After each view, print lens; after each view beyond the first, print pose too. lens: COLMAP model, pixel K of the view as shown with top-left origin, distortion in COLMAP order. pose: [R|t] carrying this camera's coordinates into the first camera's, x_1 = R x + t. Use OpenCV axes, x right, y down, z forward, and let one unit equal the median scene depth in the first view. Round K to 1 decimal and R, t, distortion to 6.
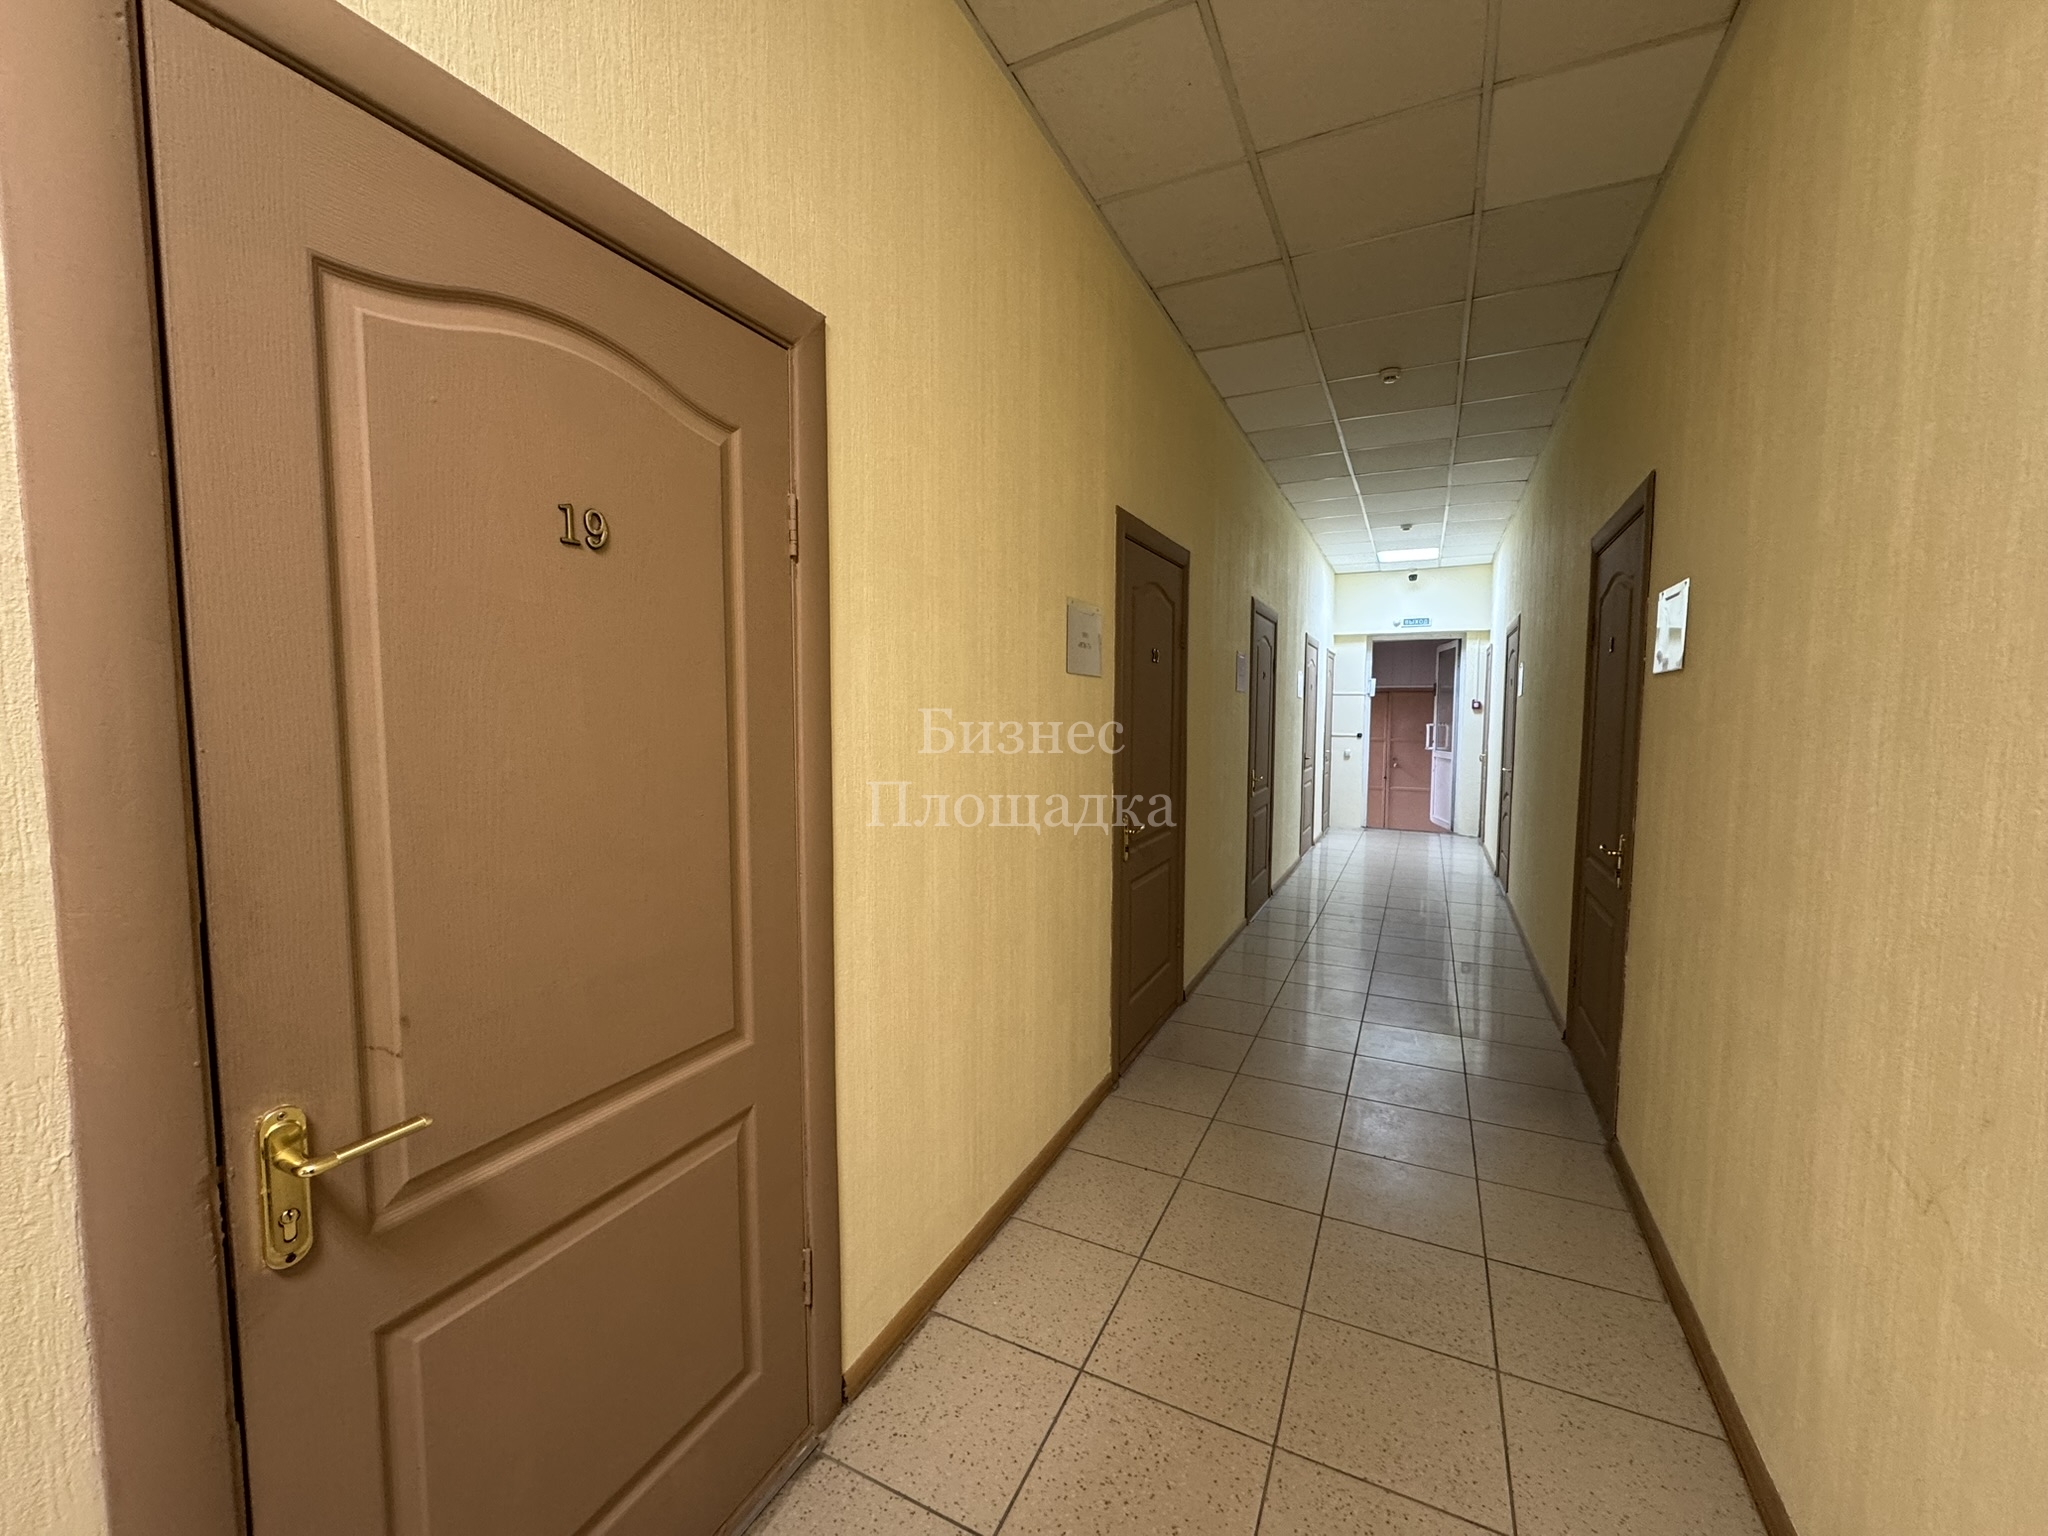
lens RADIAL K [[813.8, 0, 1020.8], [0, 813.8, 767.0], [0, 0, 1]] dist [-0.002290, 0.000379]
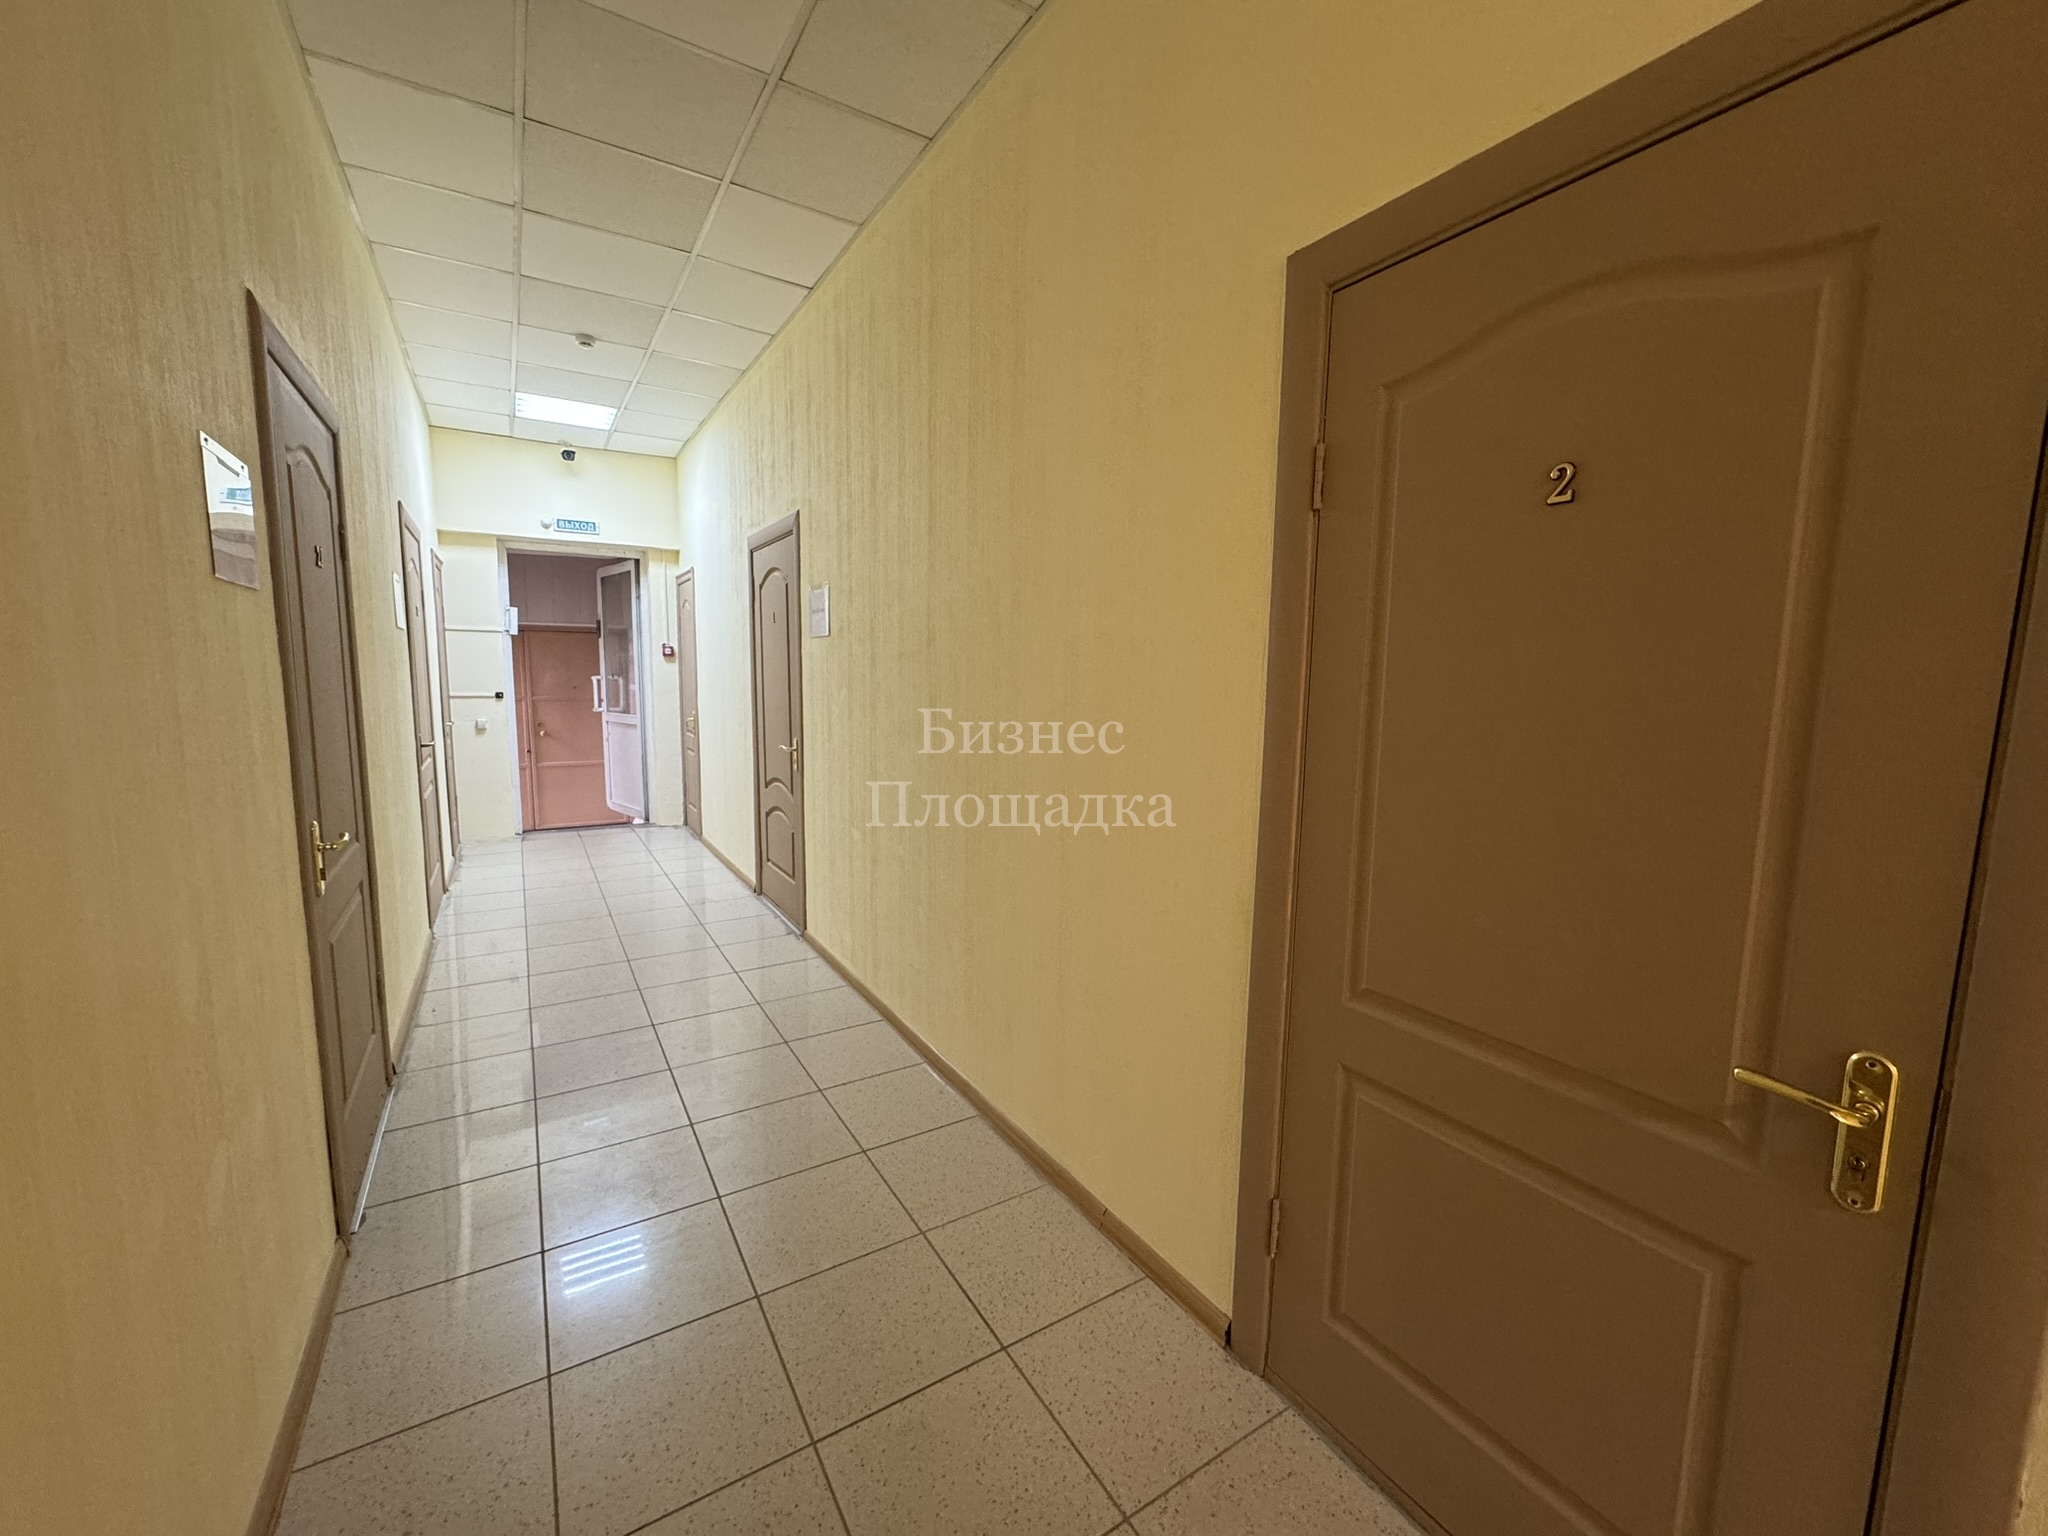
lens RADIAL K [[813.8, 0, 1024.7], [0, 813.8, 763.2], [0, 0, 1]] dist [-0.002290, 0.000379]
pose [[0.523751, -0.097485, 0.846275, 0.085118], [0.048312, 0.995231, 0.084743, -0.019933], [-0.850500, -0.003499, 0.525963, 0.310362]]
